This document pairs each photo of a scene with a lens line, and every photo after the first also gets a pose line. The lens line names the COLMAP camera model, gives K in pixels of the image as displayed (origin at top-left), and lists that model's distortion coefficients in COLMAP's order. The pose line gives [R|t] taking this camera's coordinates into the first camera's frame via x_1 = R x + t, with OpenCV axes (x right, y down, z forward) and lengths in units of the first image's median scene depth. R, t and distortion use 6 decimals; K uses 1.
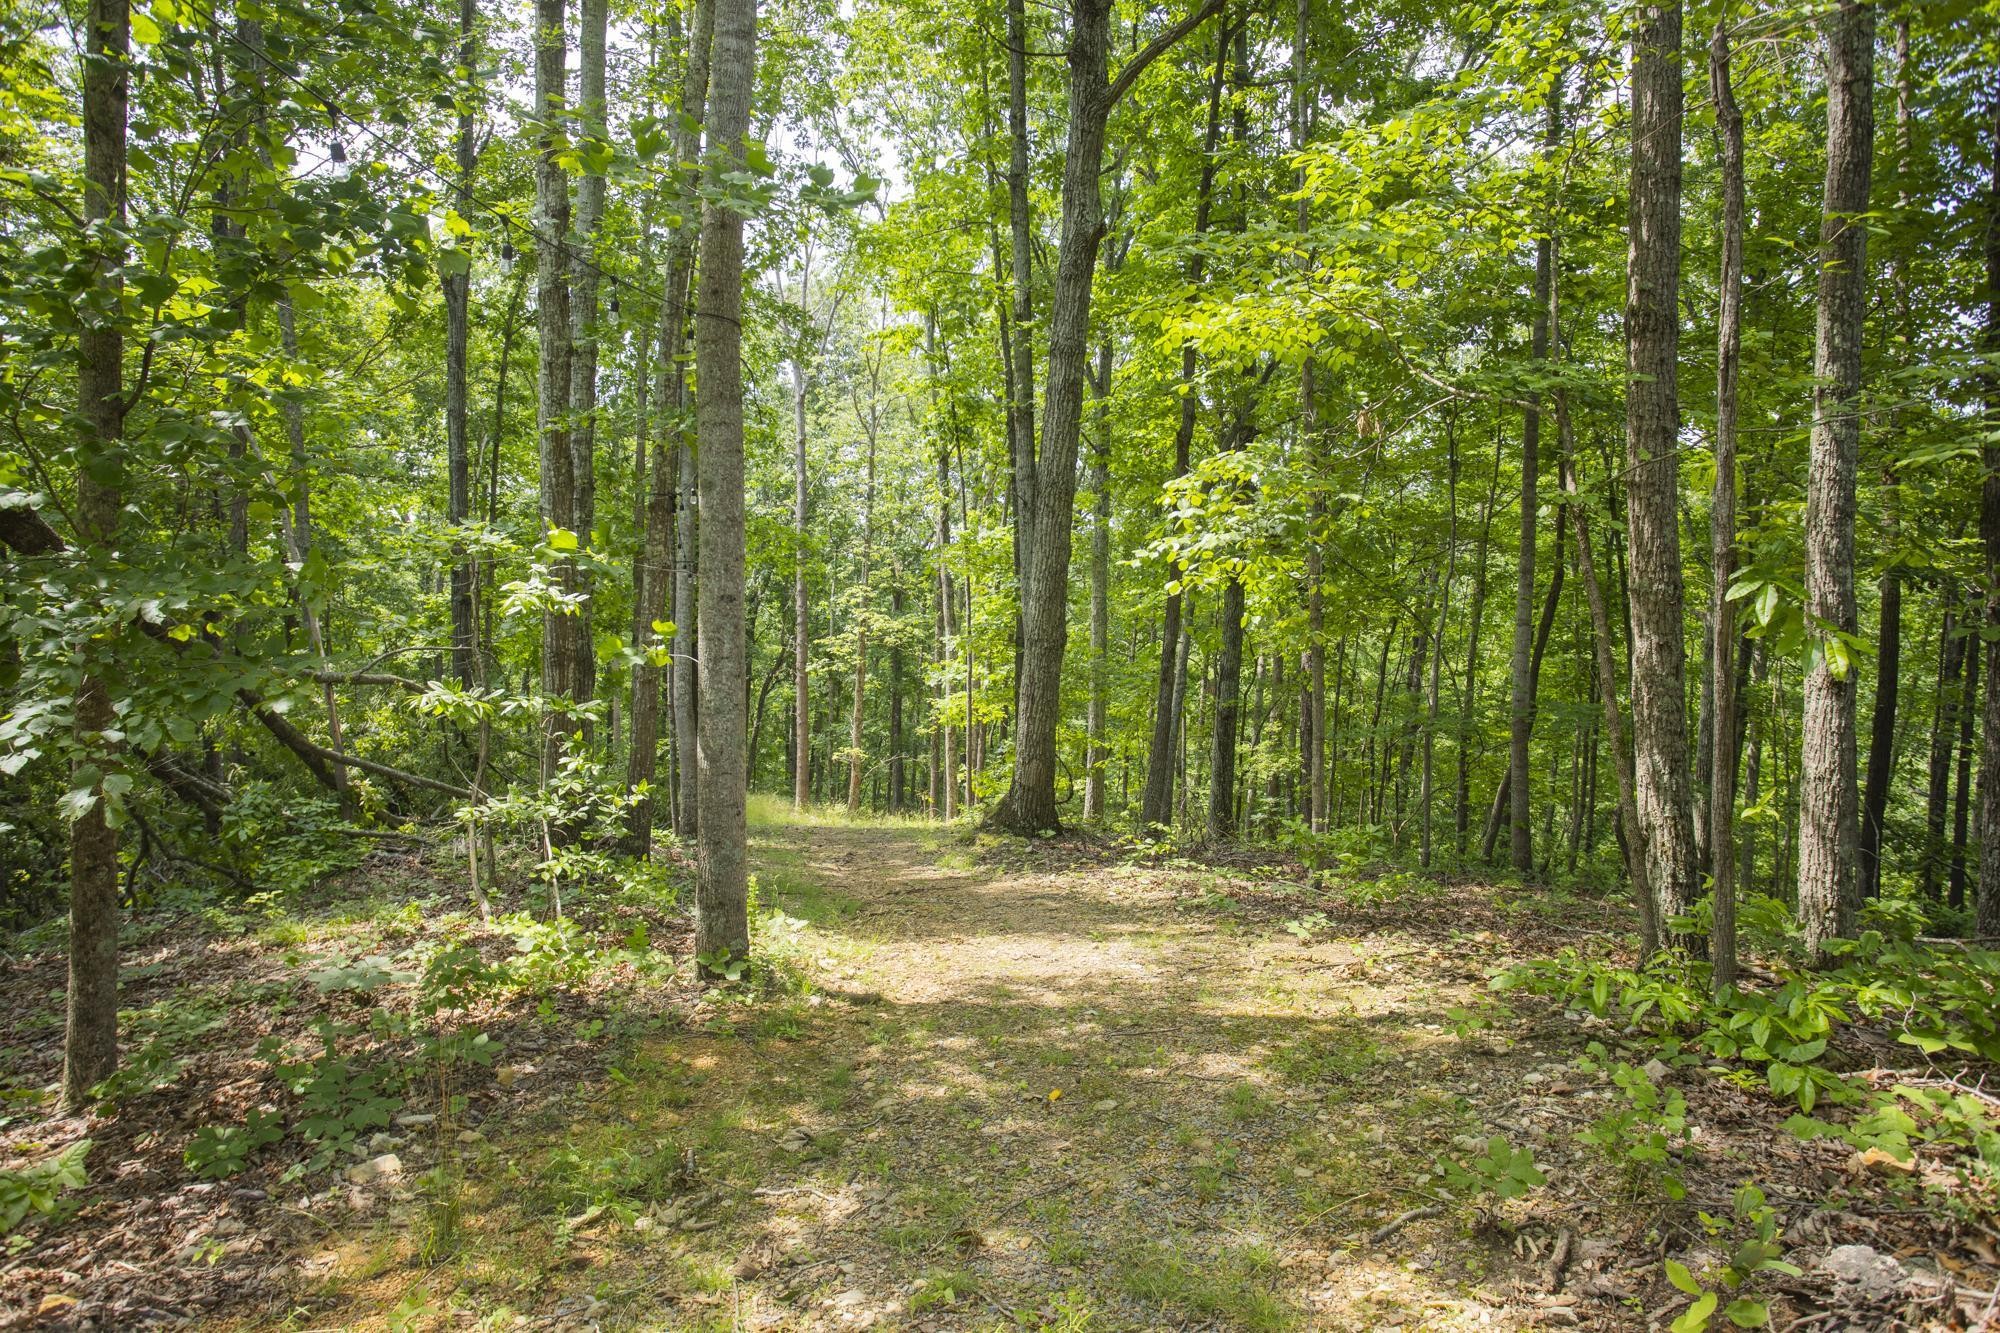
lens RADIAL K [[1701.0, 0, 979.3], [0, 1701.0, 684.4], [0, 0, 1]] dist [0.088169, -0.115429]
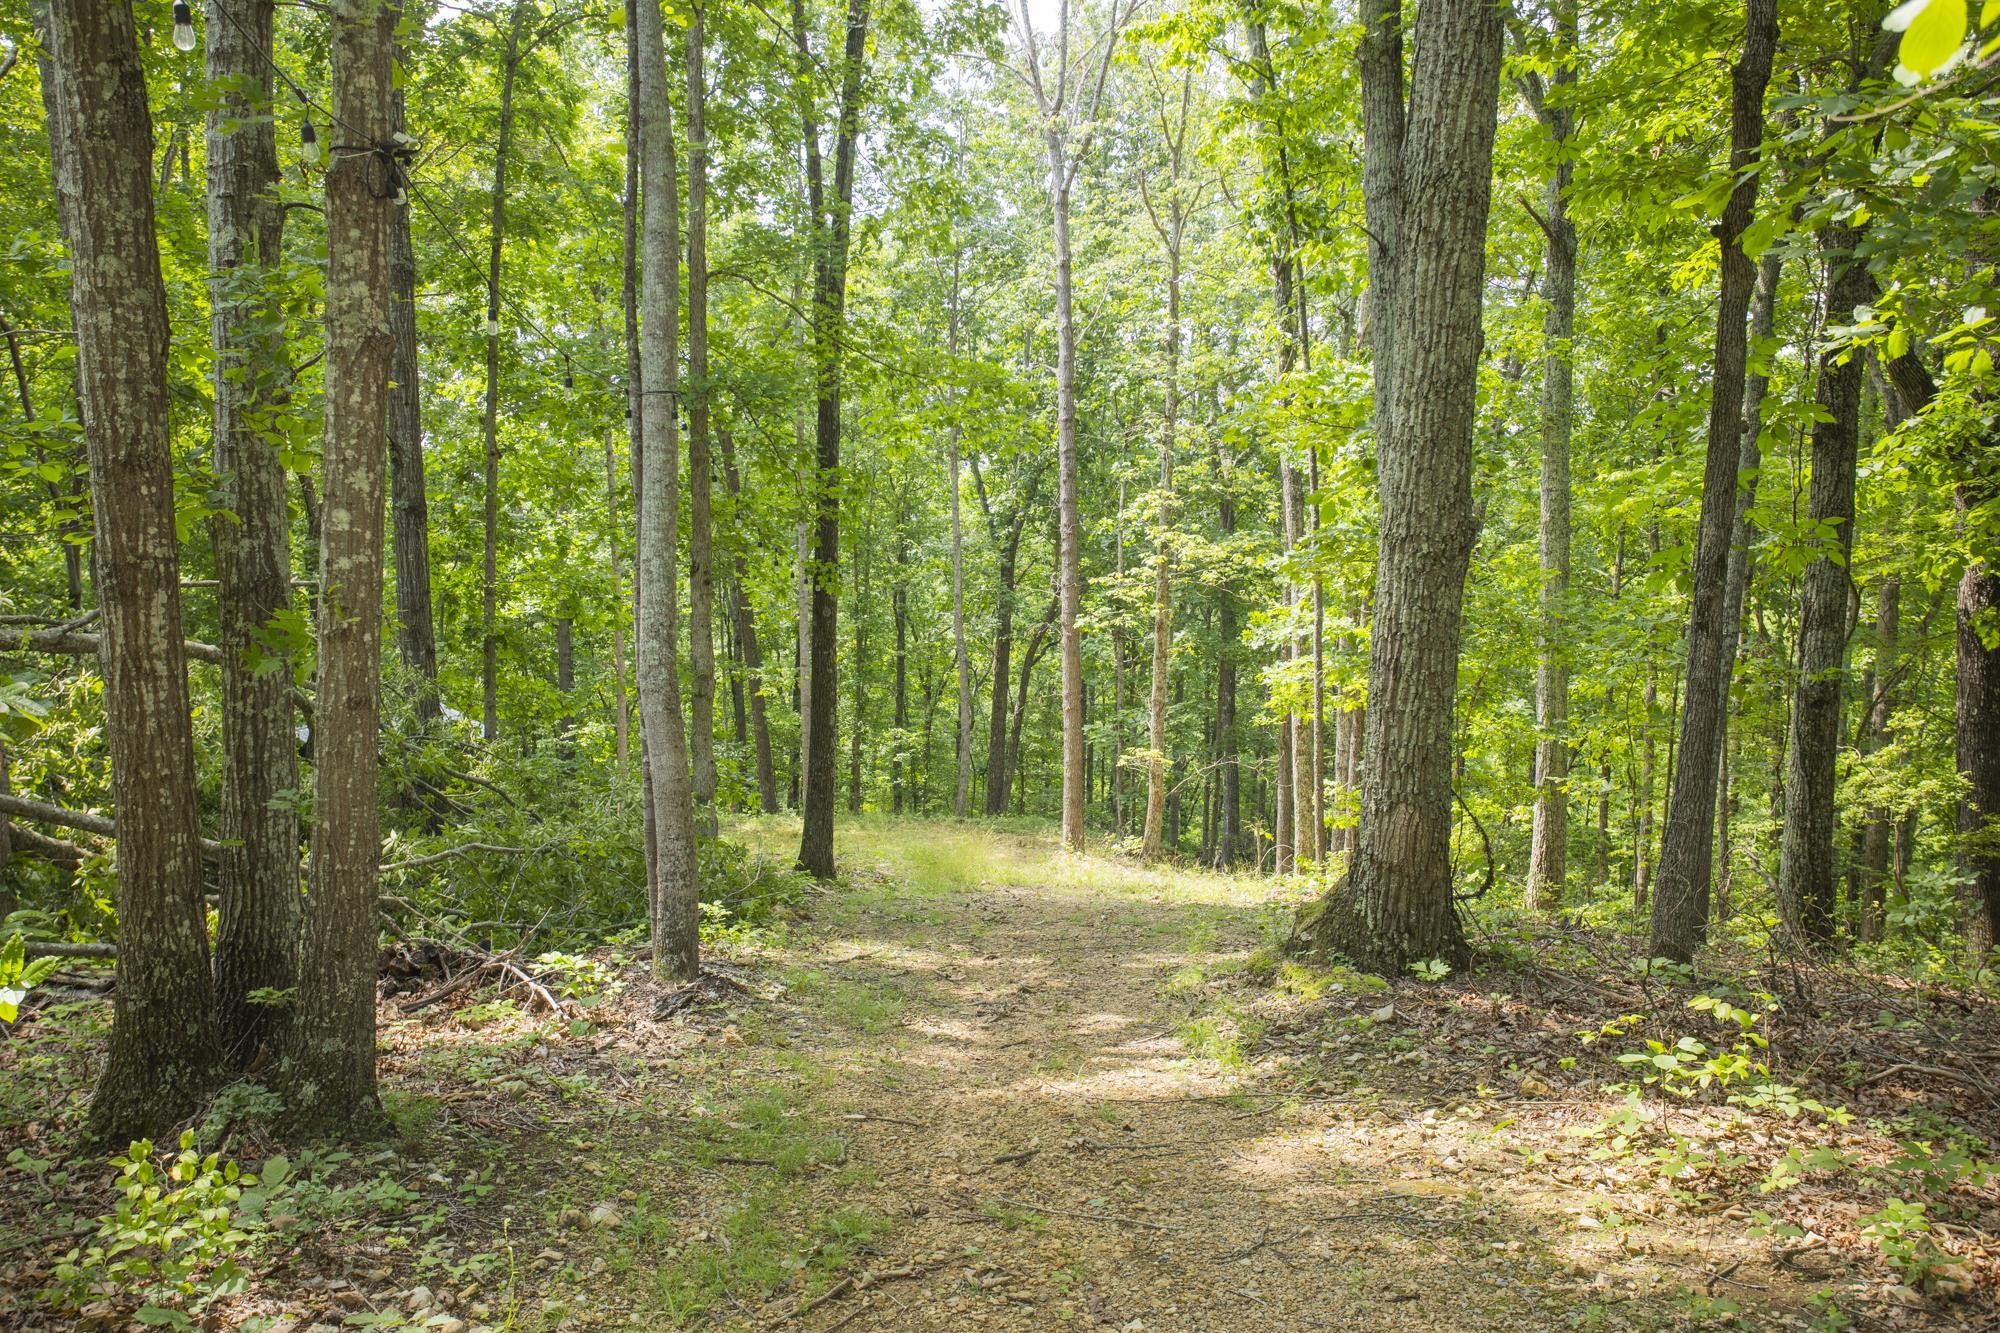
lens RADIAL K [[1697.3, 0, 1014.2], [0, 1697.3, 673.4], [0, 0, 1]] dist [0.046070, -0.020714]
pose [[0.971037, -0.006508, -0.238842, 0.028587], [0.009812, 0.999872, 0.012645, 0.001516], [0.238729, -0.014622, 0.970976, 0.376072]]
